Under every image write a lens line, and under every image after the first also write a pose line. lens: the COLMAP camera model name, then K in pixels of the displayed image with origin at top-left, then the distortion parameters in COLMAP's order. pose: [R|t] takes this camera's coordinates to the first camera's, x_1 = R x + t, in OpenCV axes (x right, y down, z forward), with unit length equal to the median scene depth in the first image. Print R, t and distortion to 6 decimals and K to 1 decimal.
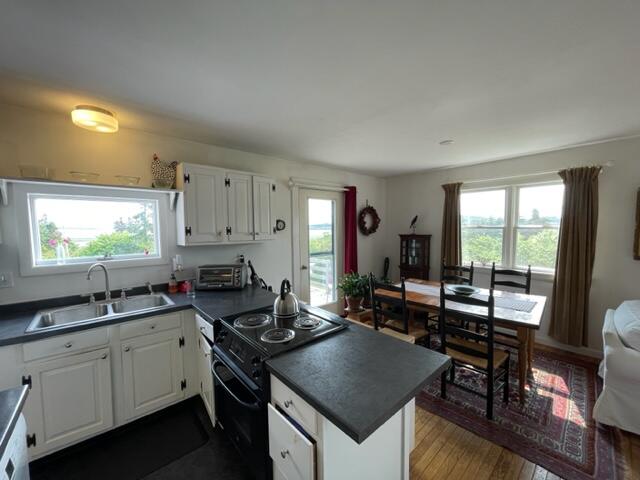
lens RADIAL K [[257.7, 0, 316.3], [0, 257.7, 243.1], [0, 0, 1]] dist [-0.000277, -0.000856]
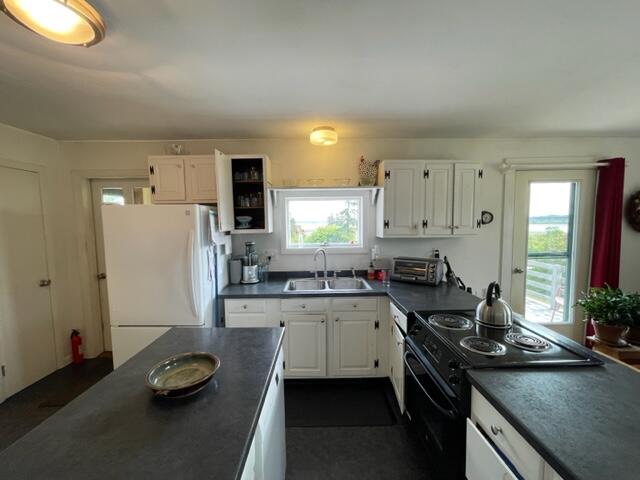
lens RADIAL K [[257.7, 0, 318.4], [0, 257.7, 242.9], [0, 0, 1]] dist [-0.000277, -0.000856]
pose [[0.766960, 0.050000, -0.639743, -0.018764], [-0.035434, 0.998739, 0.035577, 0.002781], [0.640715, -0.004618, 0.767765, -0.003039]]
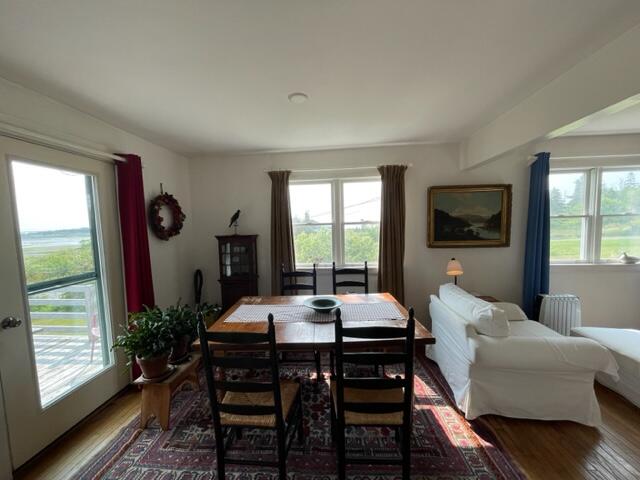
lens RADIAL K [[257.7, 0, 316.6], [0, 257.7, 242.8], [0, 0, 1]] dist [-0.000277, -0.000856]
pose [[0.715480, -0.059647, 0.696082, 0.032102], [0.068634, 0.997530, 0.014932, -0.009888], [-0.695254, 0.037091, 0.717807, 0.424705]]
